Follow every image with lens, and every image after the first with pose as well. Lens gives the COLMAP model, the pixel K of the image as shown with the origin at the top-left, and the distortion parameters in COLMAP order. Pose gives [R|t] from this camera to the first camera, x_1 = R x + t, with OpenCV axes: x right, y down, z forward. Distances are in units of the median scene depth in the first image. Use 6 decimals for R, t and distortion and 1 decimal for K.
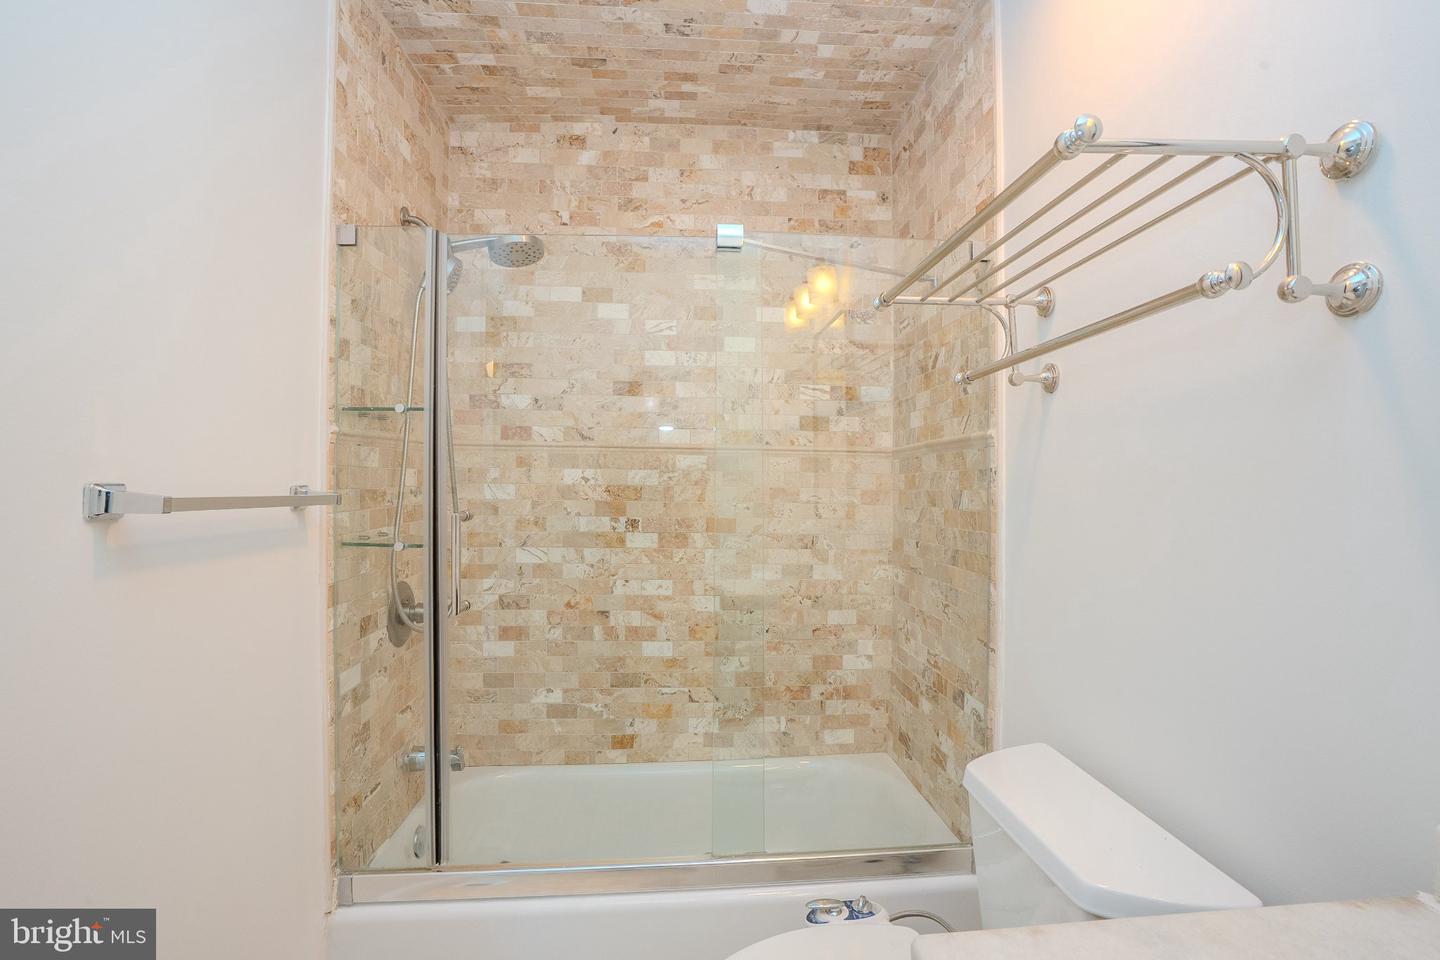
lens RADIAL K [[663.5, 0, 719.8], [0, 663.5, 477.4], [0, 0, 1]] dist [-0.064051, 0.025144]
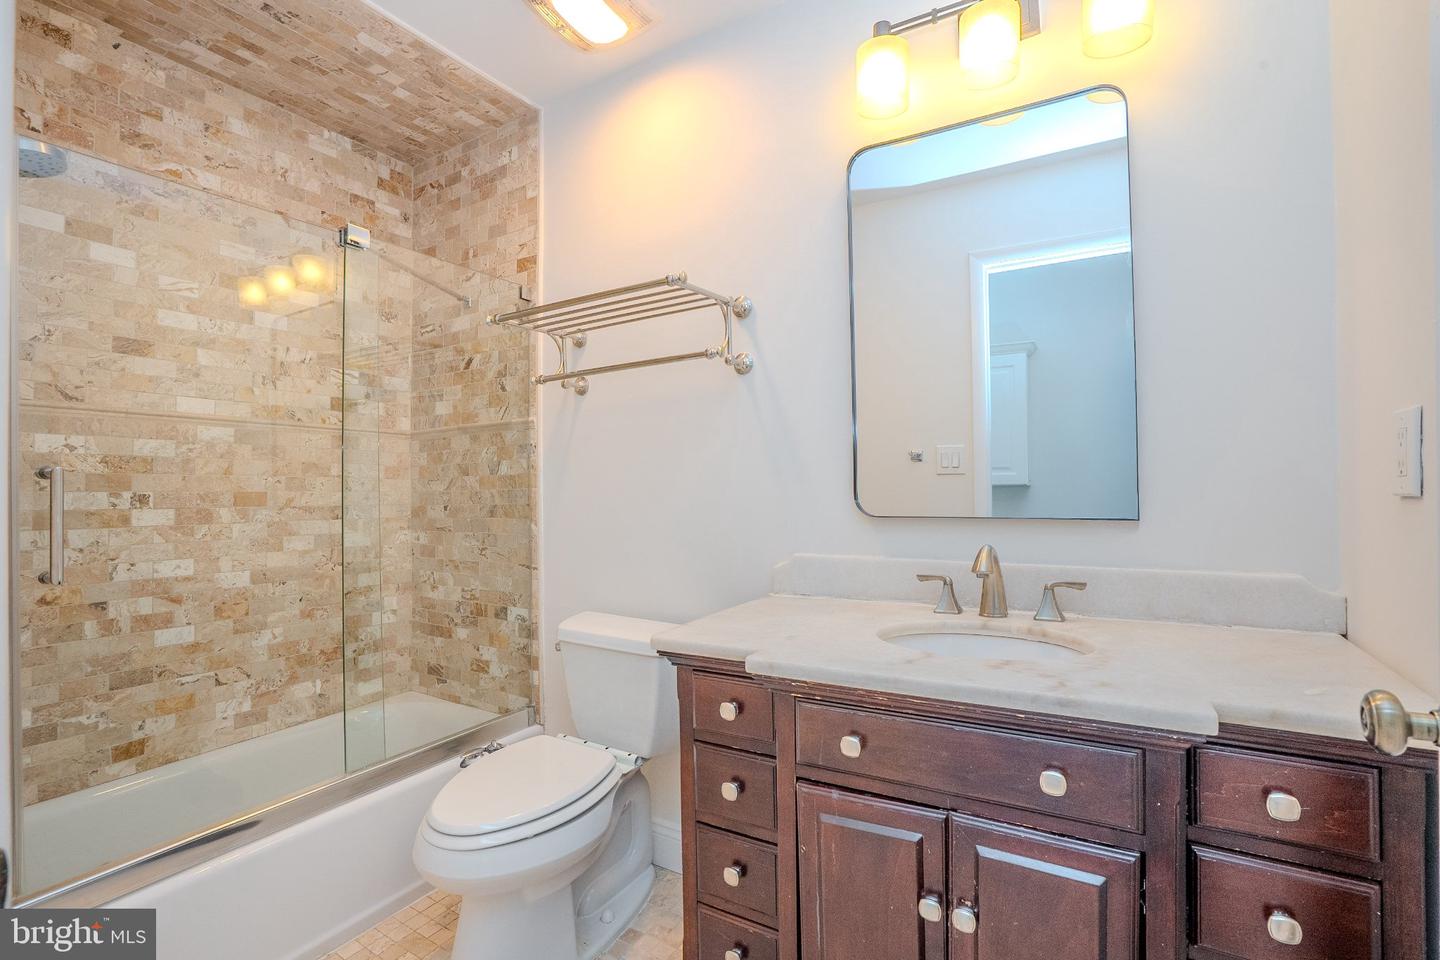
lens RADIAL K [[663.5, 0, 719.8], [0, 663.5, 477.4], [0, 0, 1]] dist [-0.064051, 0.025144]
pose [[0.580964, 0.001680, 0.813927, -0.378540], [0.009008, 0.999923, -0.008494, 0.054550], [-0.813879, 0.012266, 0.580905, -0.132598]]
